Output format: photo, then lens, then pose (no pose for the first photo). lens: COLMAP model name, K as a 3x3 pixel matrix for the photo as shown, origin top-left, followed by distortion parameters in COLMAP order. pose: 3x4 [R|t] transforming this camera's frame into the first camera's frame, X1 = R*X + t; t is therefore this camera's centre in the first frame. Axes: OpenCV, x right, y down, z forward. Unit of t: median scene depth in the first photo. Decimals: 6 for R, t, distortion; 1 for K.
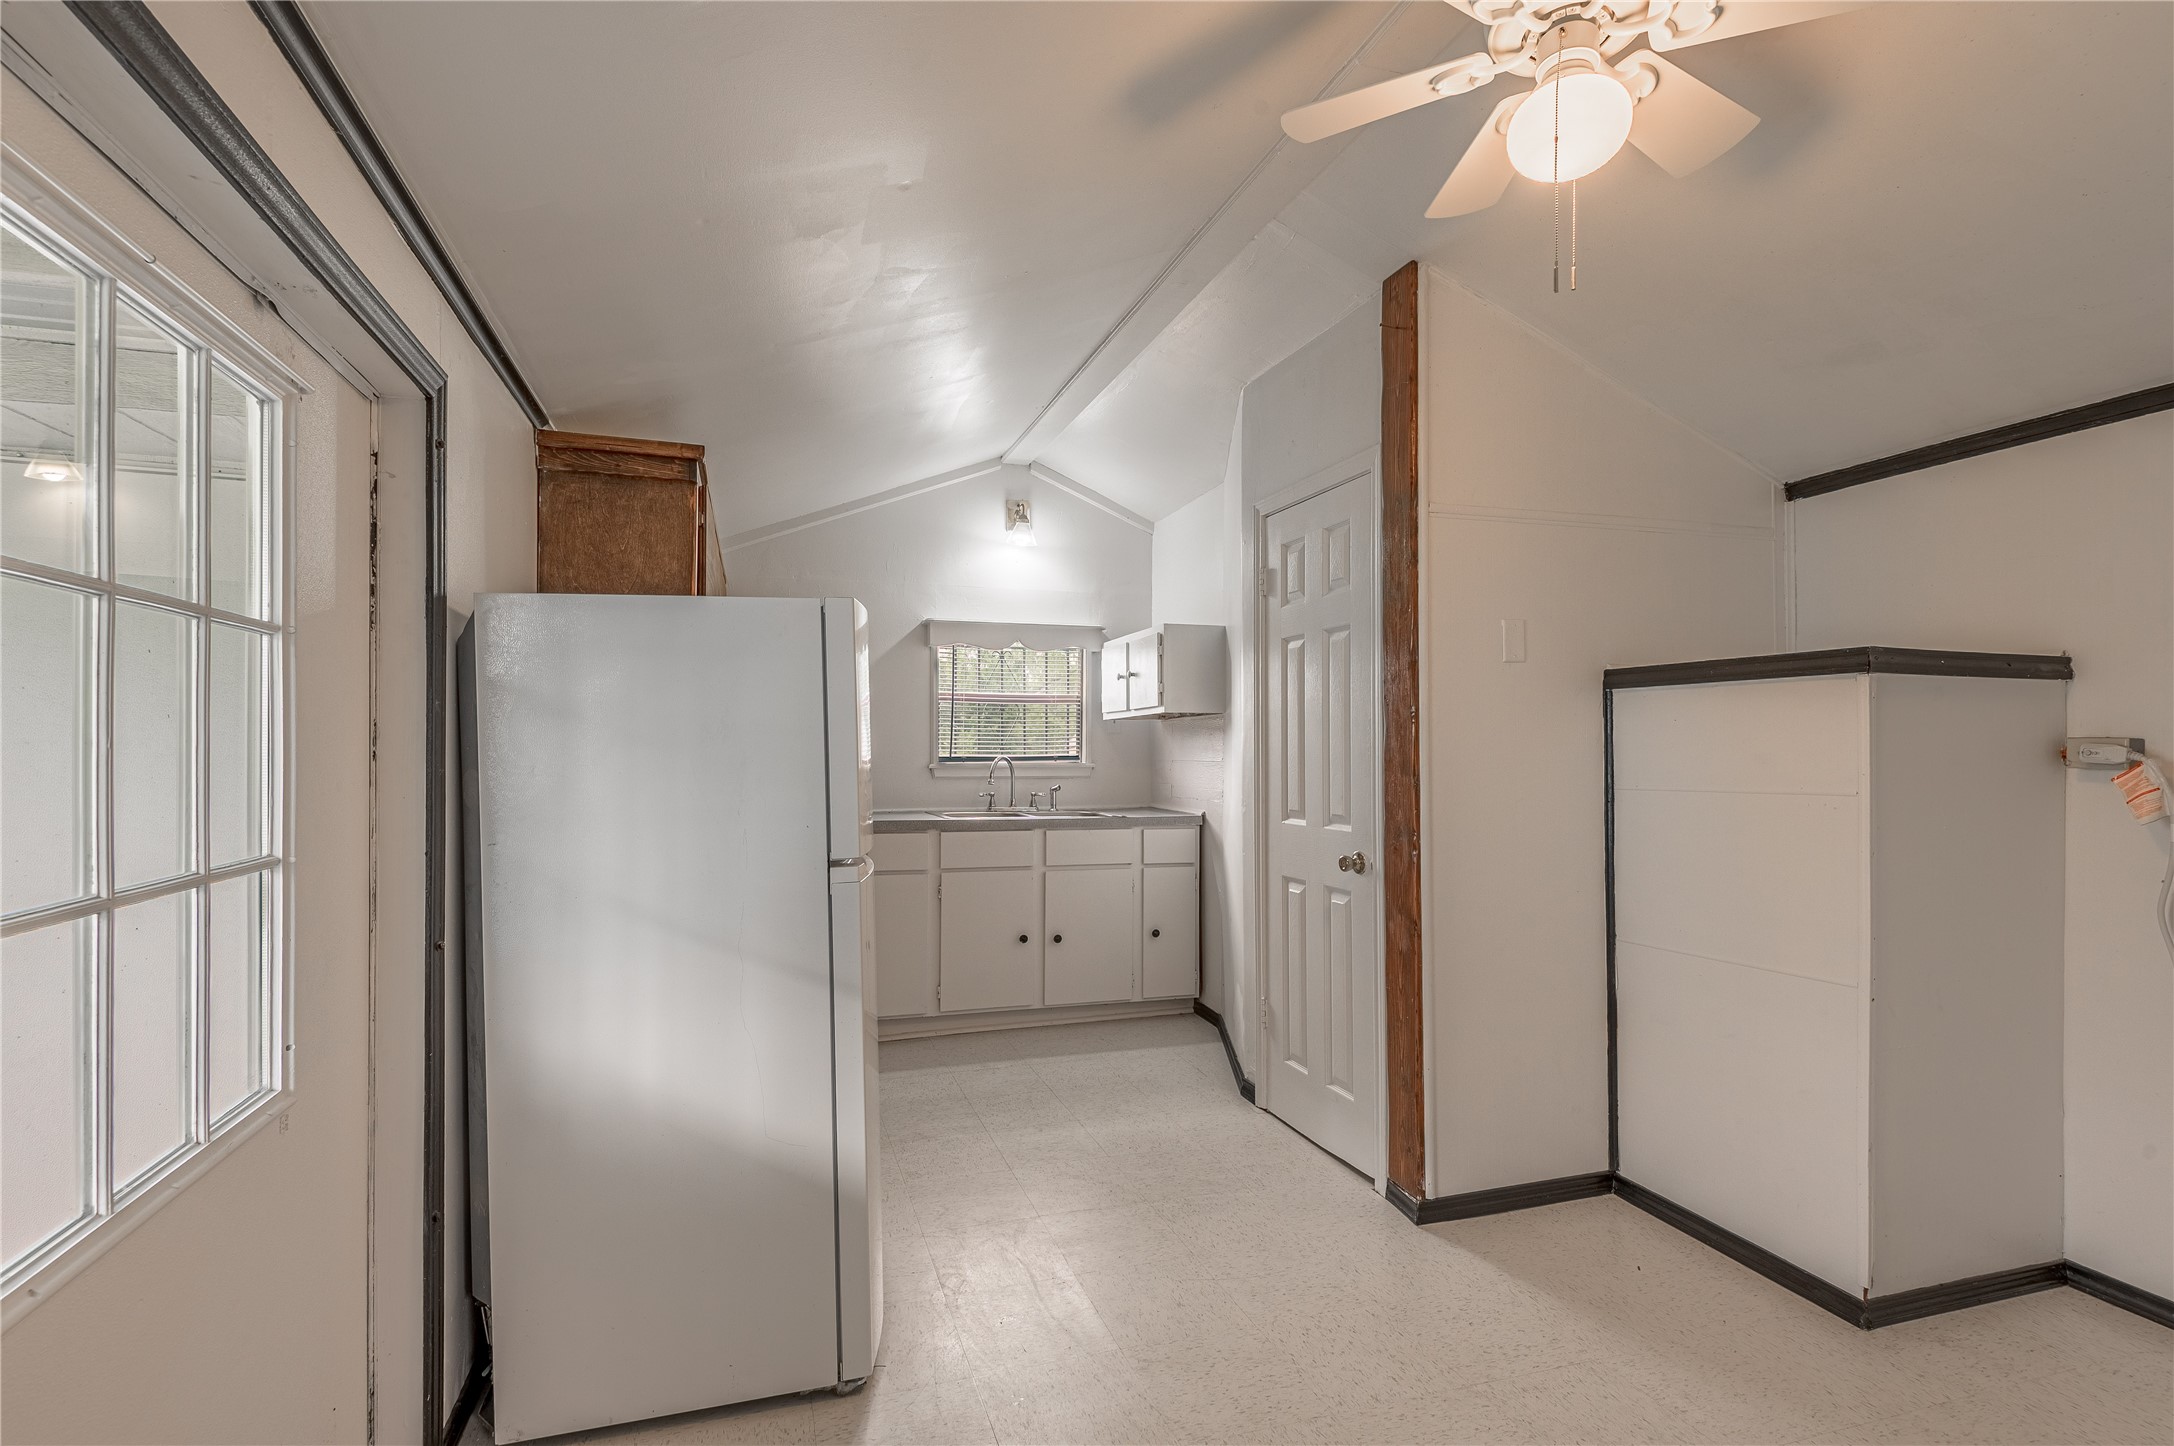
lens RADIAL K [[1010.9, 0, 1080.5], [0, 1010.9, 738.1], [0, 0, 1]] dist [0.017983, -0.013643]
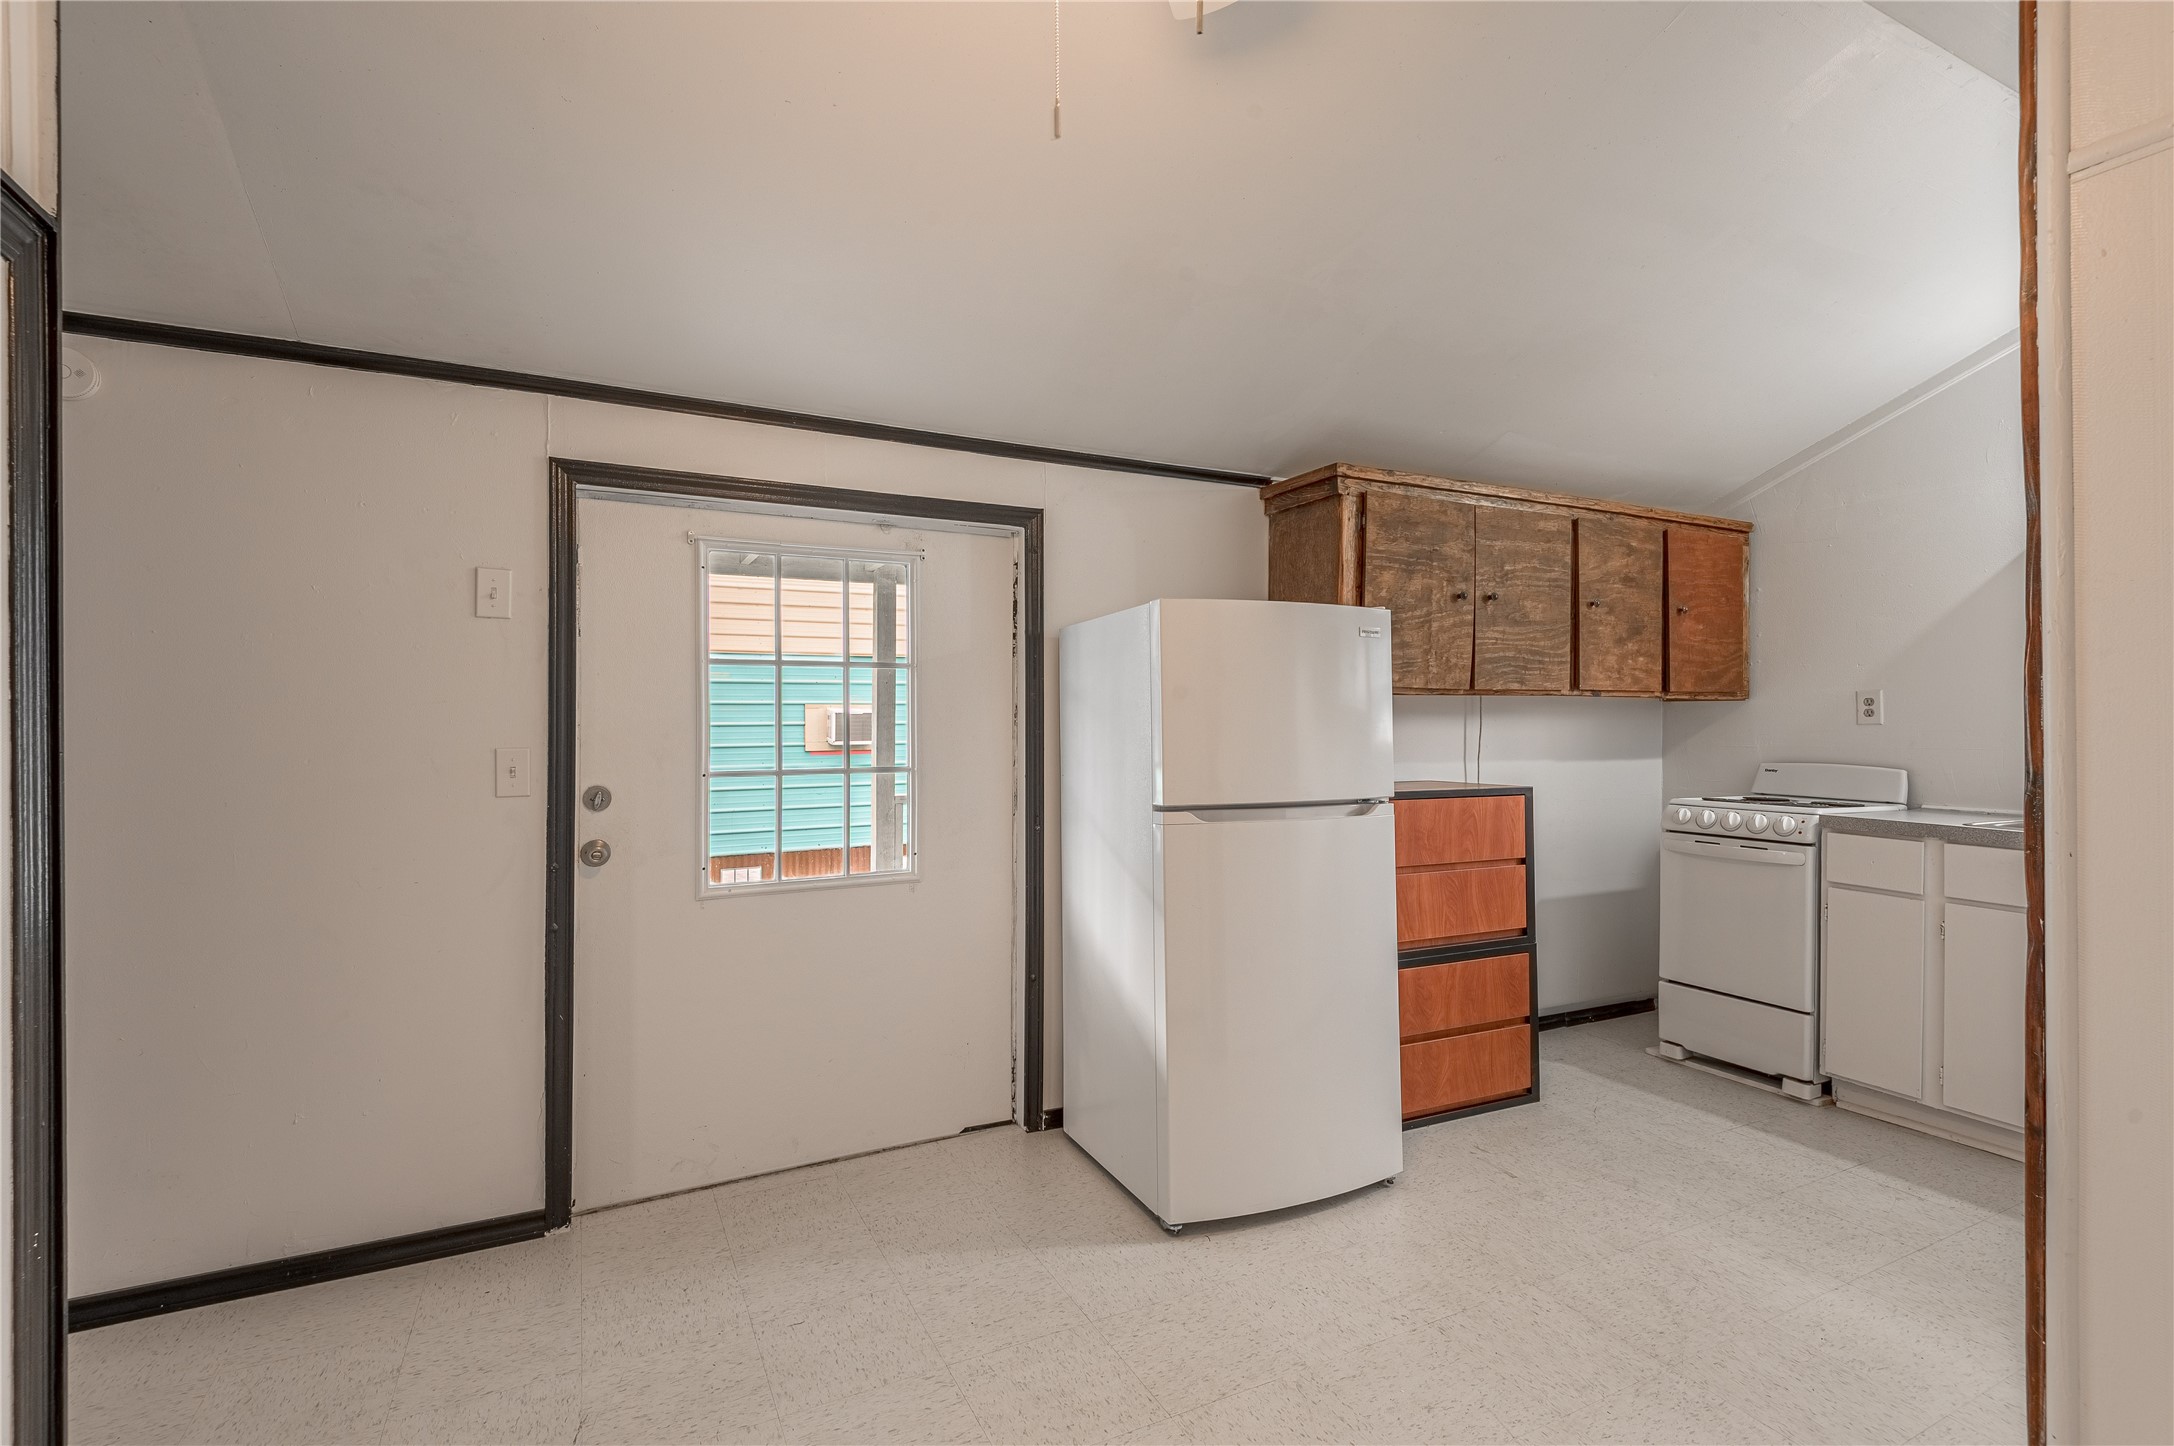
lens RADIAL K [[1009.1, 0, 1087.0], [0, 1009.1, 723.0], [0, 0, 1]] dist [0.002116, 0.000091]
pose [[0.144282, 0.000908, -0.989536, 0.757220], [0.007863, 0.999967, 0.002064, 0.009387], [0.989505, -0.008079, 0.144271, 0.549110]]
